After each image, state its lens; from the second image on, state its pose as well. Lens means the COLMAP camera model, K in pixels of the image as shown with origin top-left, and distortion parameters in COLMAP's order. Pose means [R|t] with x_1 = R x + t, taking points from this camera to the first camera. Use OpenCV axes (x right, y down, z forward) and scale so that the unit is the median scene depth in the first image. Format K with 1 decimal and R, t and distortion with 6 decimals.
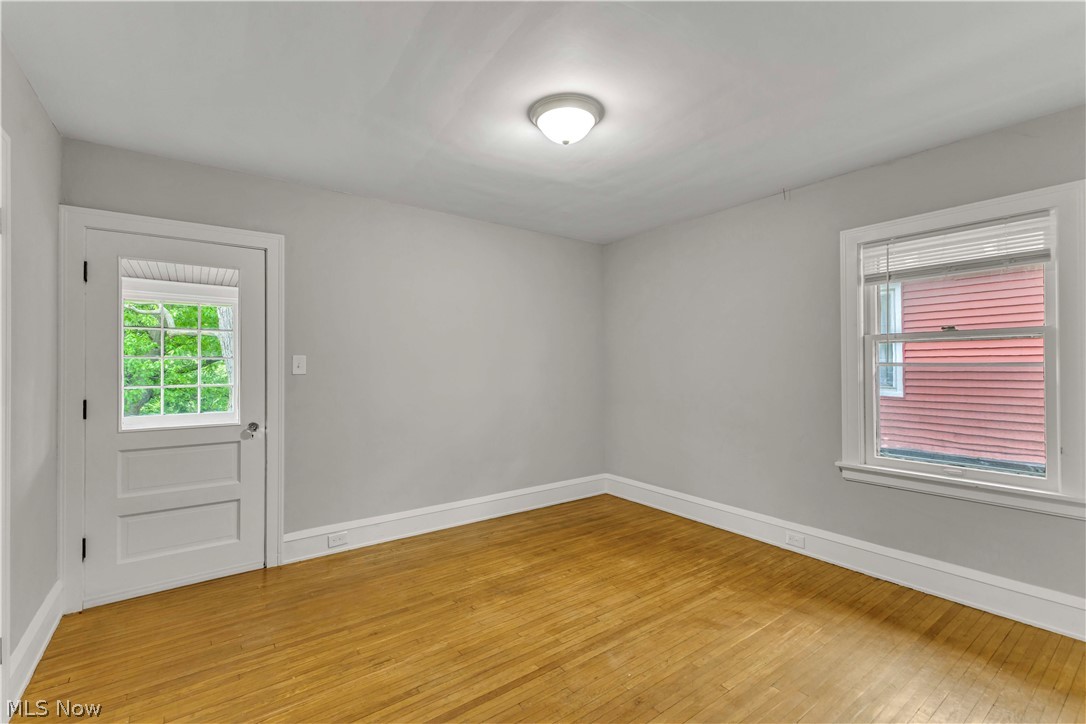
lens RADIAL K [[476.3, 0, 546.1], [0, 476.3, 363.8], [0, 0, 1]] dist [-0.002878, -0.000166]
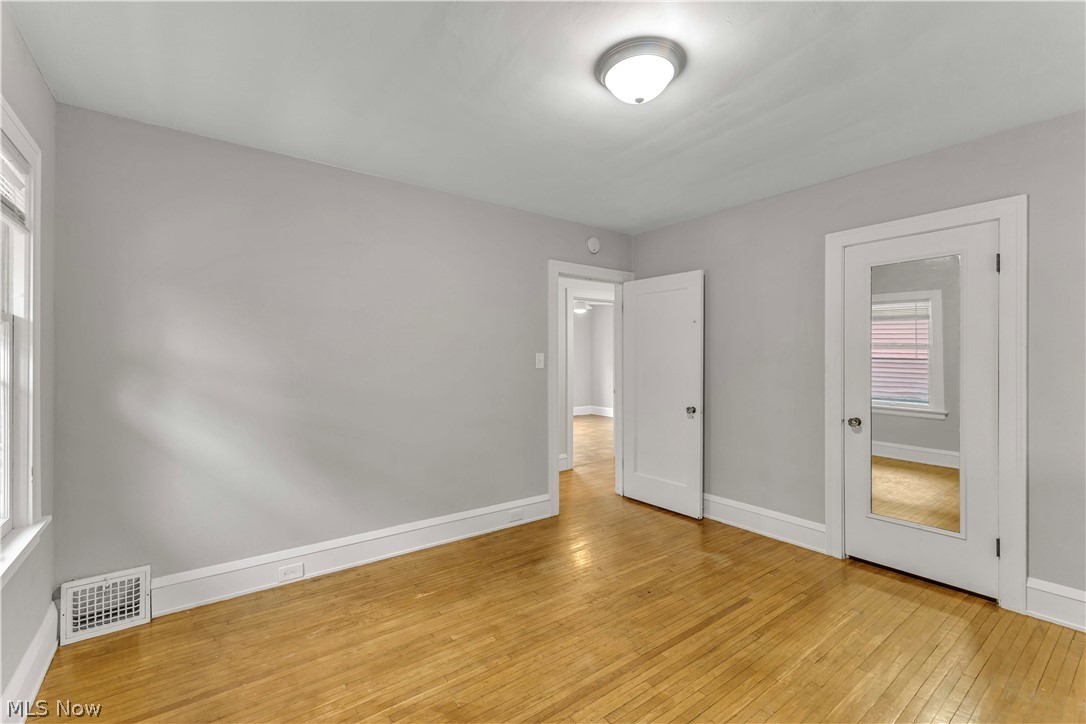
lens RADIAL K [[476.3, 0, 541.3], [0, 476.3, 356.0], [0, 0, 1]] dist [-0.002878, -0.000166]
pose [[-0.999961, 0.008751, -0.001488, 0.231096], [0.008760, 0.999944, -0.005879, -0.005186], [0.001437, -0.005891, -0.999982, 1.950729]]
